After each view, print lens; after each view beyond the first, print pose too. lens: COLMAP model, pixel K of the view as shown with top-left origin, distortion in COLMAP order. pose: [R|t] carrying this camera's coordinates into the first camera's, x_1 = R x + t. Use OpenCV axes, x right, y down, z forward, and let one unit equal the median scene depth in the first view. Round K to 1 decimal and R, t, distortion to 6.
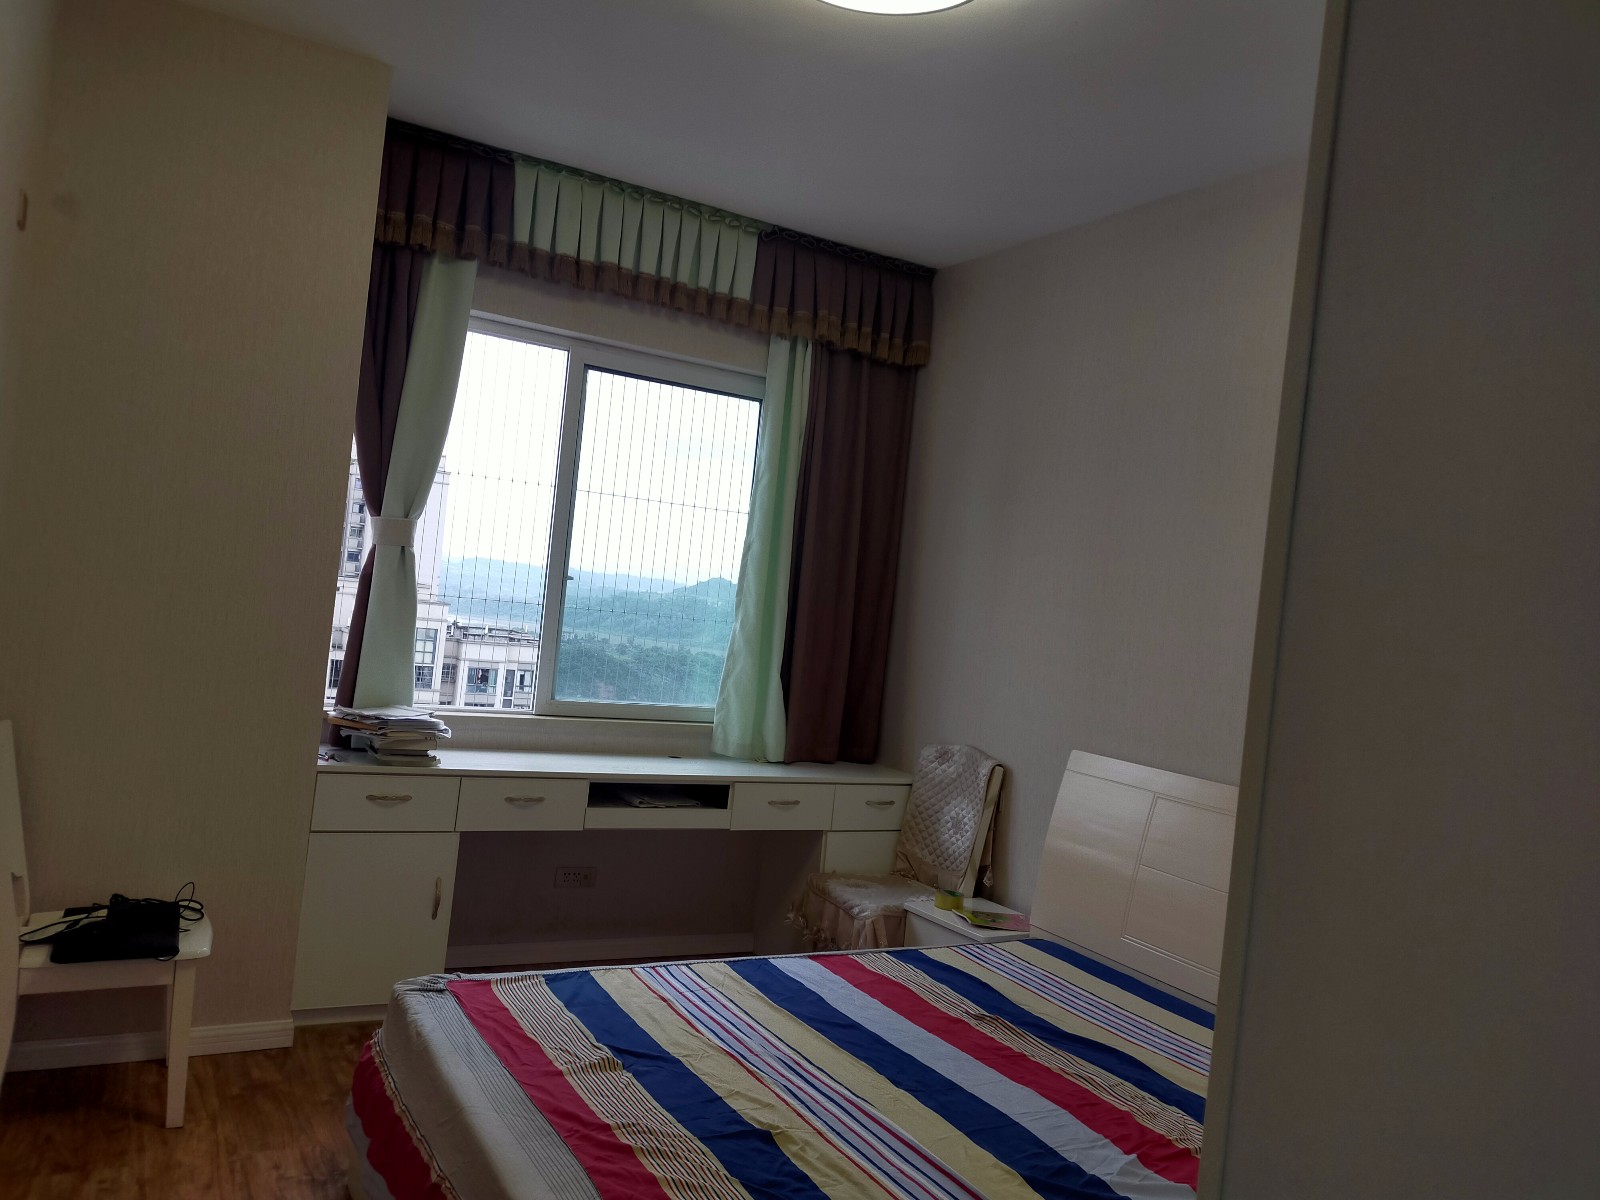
lens RADIAL K [[1210.6, 0, 798.2], [0, 1210.6, 600.1], [0, 0, 1]] dist [0.034414, -0.002612]
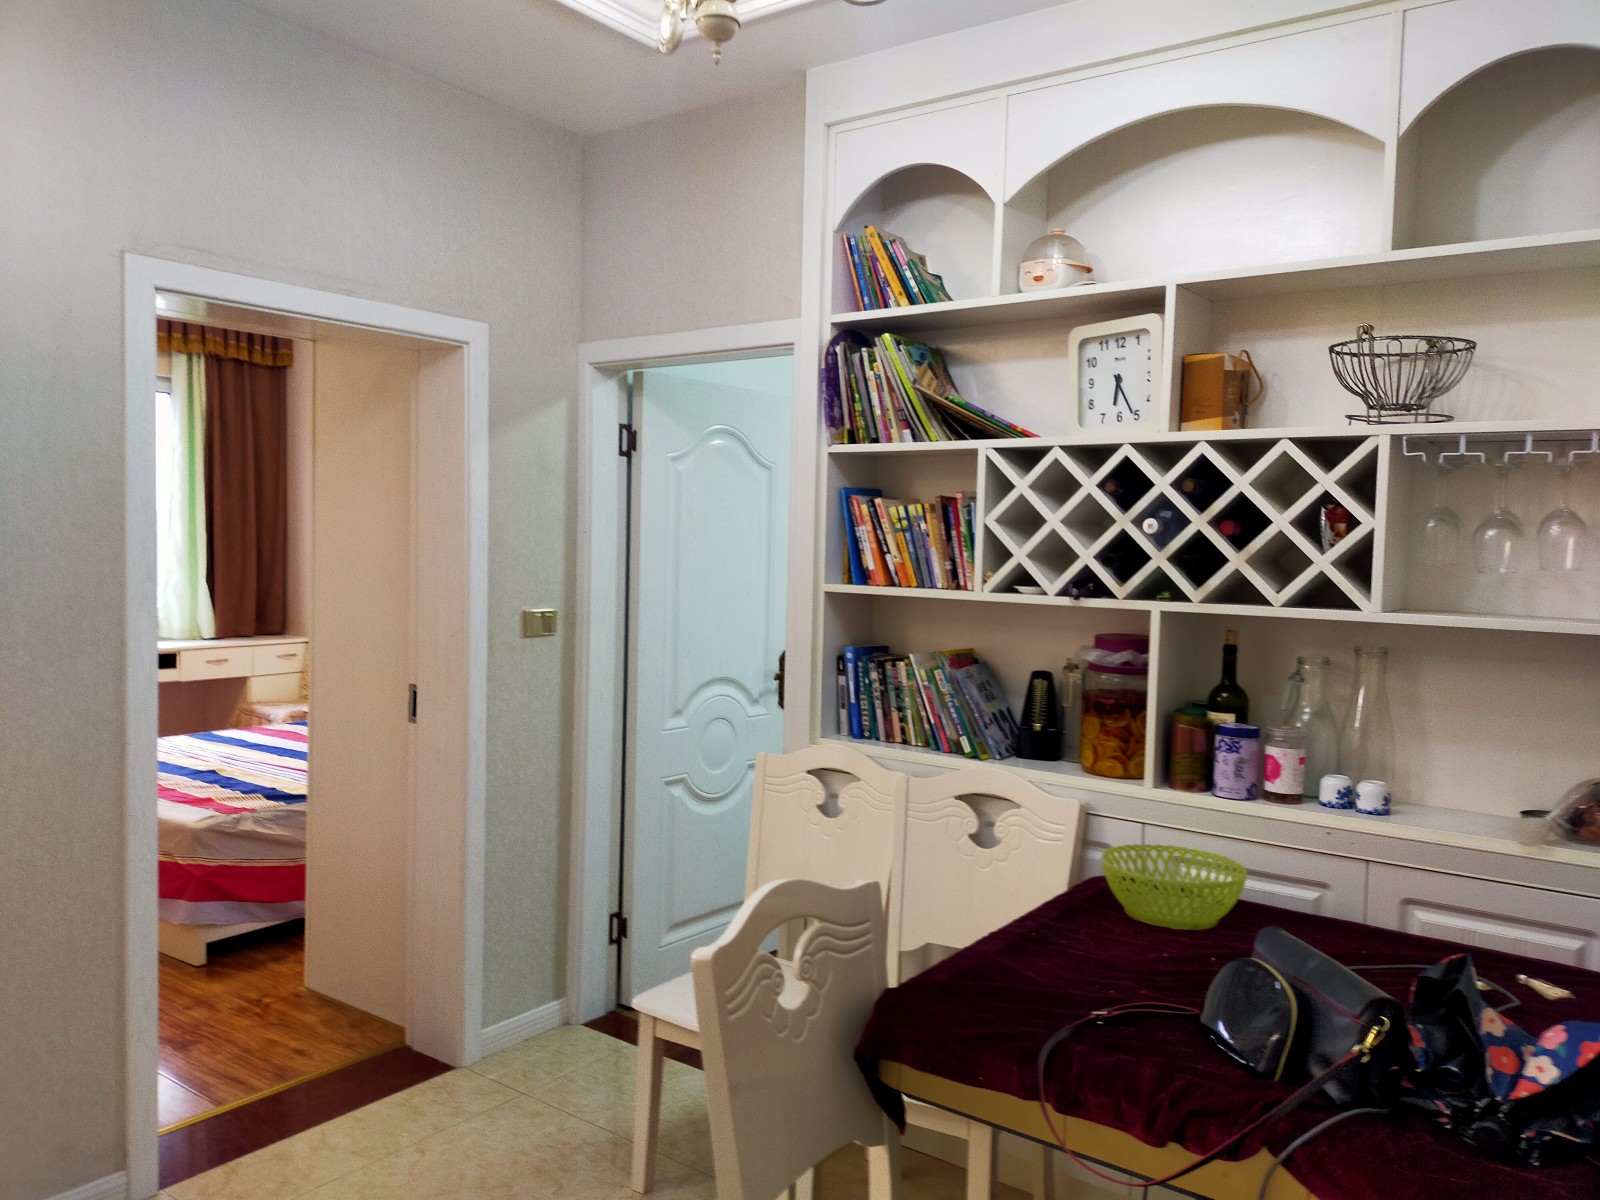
lens RADIAL K [[1210.6, 0, 790.6], [0, 1210.6, 597.8], [0, 0, 1]] dist [0.034414, -0.002612]
pose [[0.901478, -0.101248, 0.420815, -0.000025], [0.066837, 0.993157, 0.095775, -0.013871], [-0.427633, -0.058213, 0.902076, -0.659291]]
